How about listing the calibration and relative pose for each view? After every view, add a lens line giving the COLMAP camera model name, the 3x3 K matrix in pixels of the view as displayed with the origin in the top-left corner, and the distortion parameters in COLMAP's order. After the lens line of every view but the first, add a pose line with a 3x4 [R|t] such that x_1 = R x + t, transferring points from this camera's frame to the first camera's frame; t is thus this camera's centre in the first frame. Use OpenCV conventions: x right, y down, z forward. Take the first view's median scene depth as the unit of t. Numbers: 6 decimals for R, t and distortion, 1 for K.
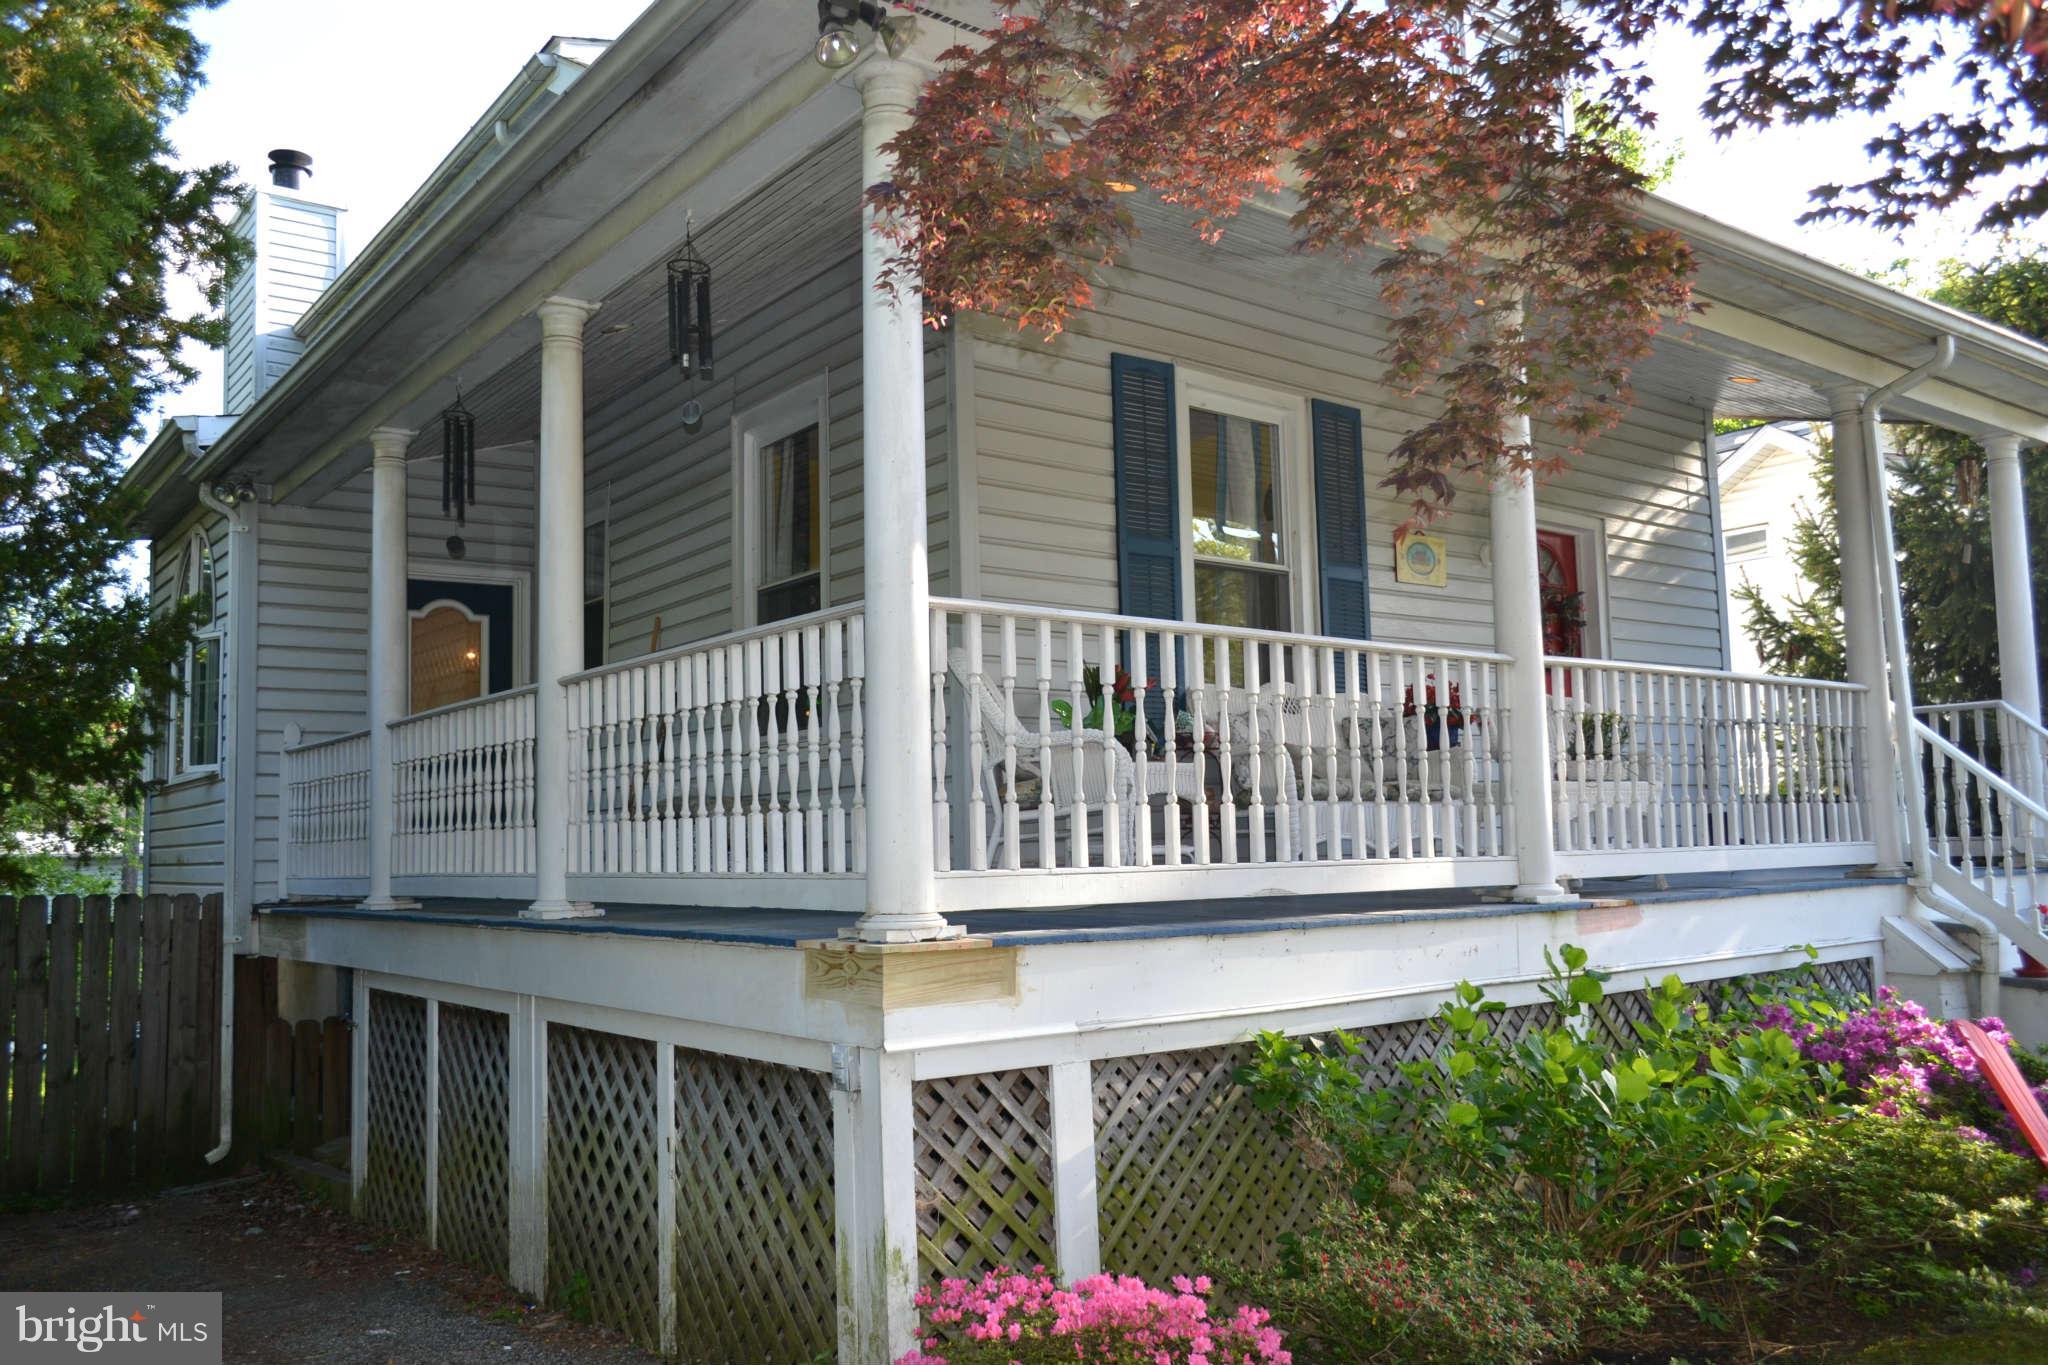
lens RADIAL K [[1605.8, 0, 1024.0], [0, 1605.8, 688.7], [0, 0, 1]] dist [-0.016075, -0.012687]
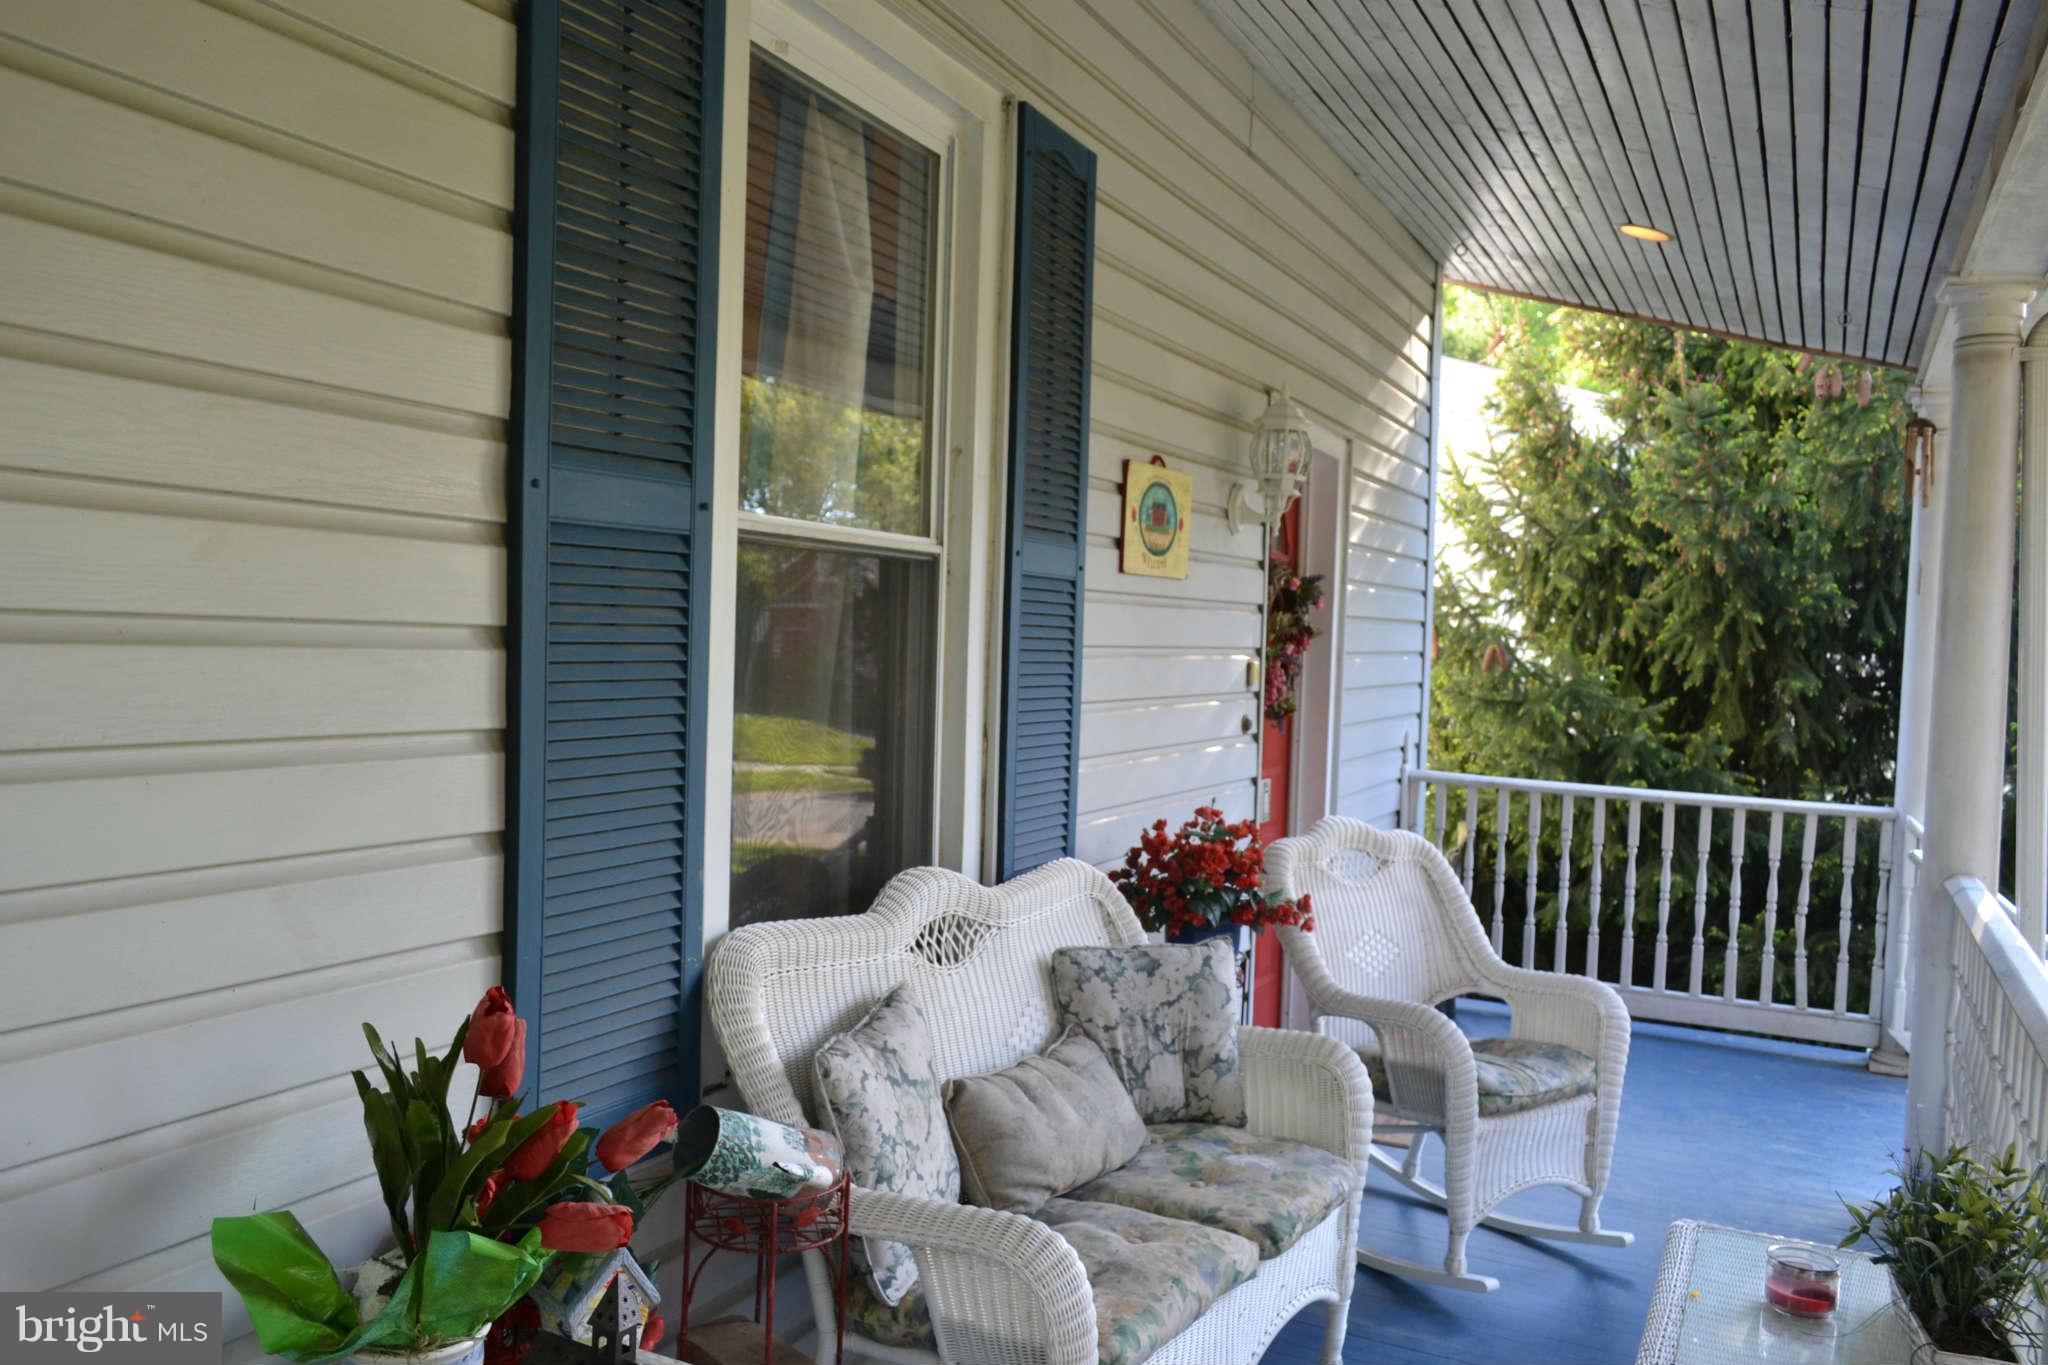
lens RADIAL K [[1605.8, 0, 1022.1], [0, 1605.8, 682.6], [0, 0, 1]] dist [-0.016075, -0.012687]
pose [[0.892349, 0.046290, 0.448966, 0.013493], [-0.109038, 0.987372, 0.114919, -0.087975], [-0.437978, -0.151502, 0.886128, 0.641973]]
